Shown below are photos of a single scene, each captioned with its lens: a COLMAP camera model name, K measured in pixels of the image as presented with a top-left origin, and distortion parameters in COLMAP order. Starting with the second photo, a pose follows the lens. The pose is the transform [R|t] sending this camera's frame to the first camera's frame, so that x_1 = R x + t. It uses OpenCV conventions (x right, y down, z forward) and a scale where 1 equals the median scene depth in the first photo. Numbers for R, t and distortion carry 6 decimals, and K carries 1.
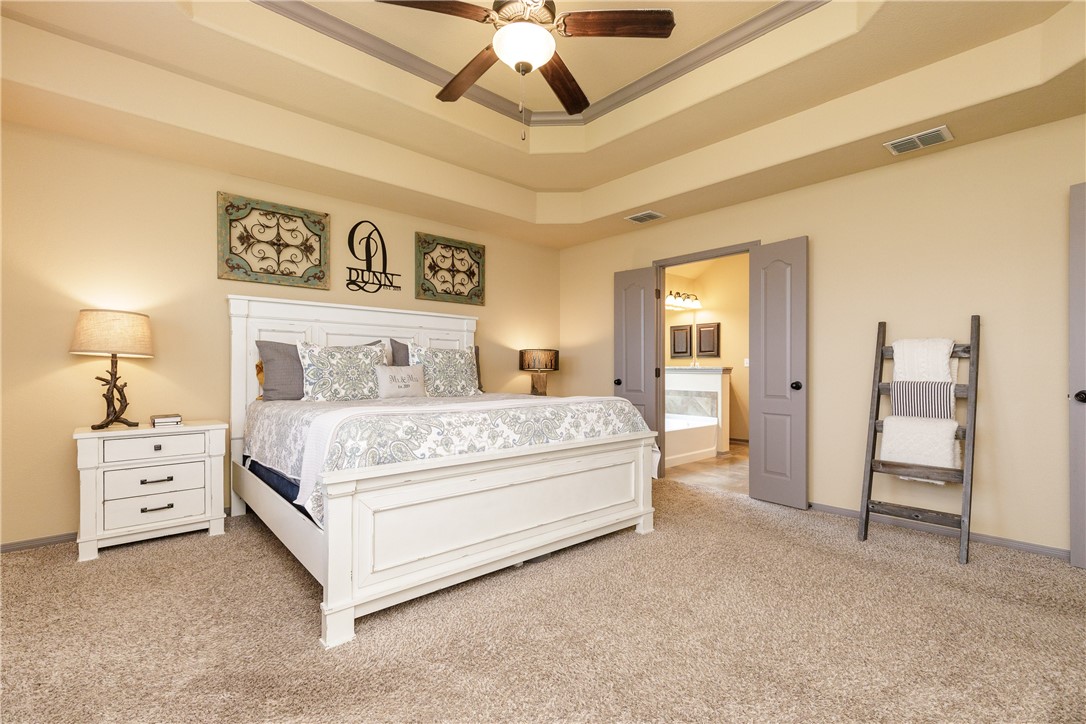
lens RADIAL K [[493.6, 0, 562.5], [0, 493.6, 365.8], [0, 0, 1]] dist [0.012522, -0.001233]
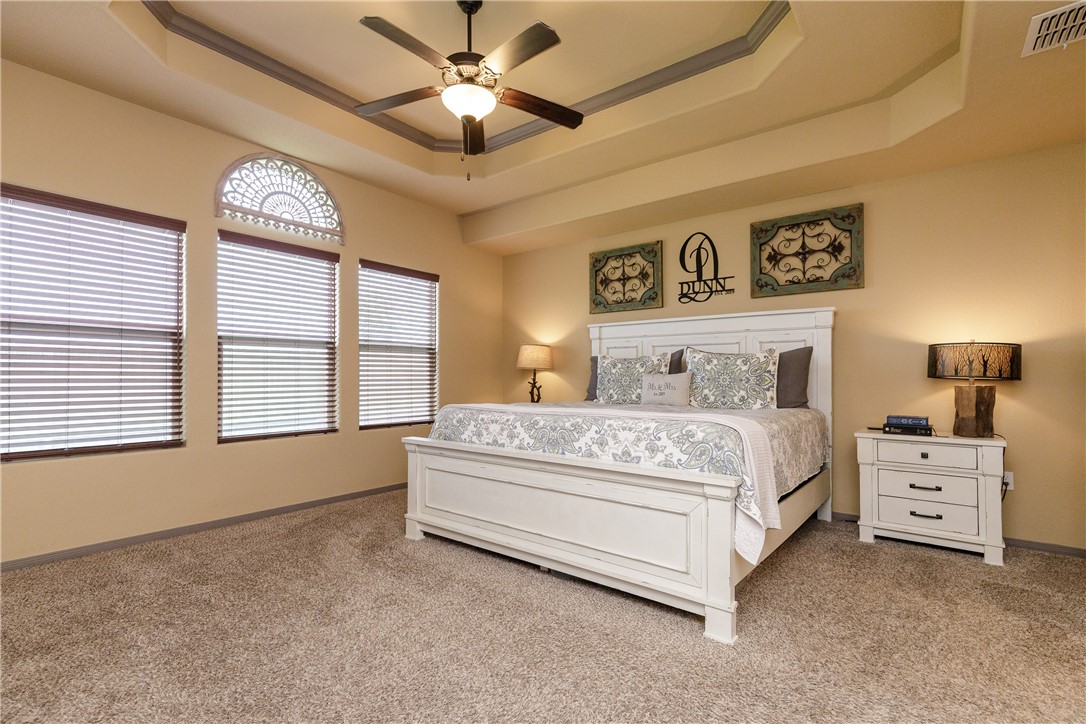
lens RADIAL K [[493.6, 0, 534.5], [0, 493.6, 371.4], [0, 0, 1]] dist [0.012522, -0.001233]
pose [[0.154917, -0.012723, -0.987846, 0.579114], [0.007394, 0.999904, -0.011719, 0.004885], [0.987900, -0.005488, 0.154996, 0.518265]]
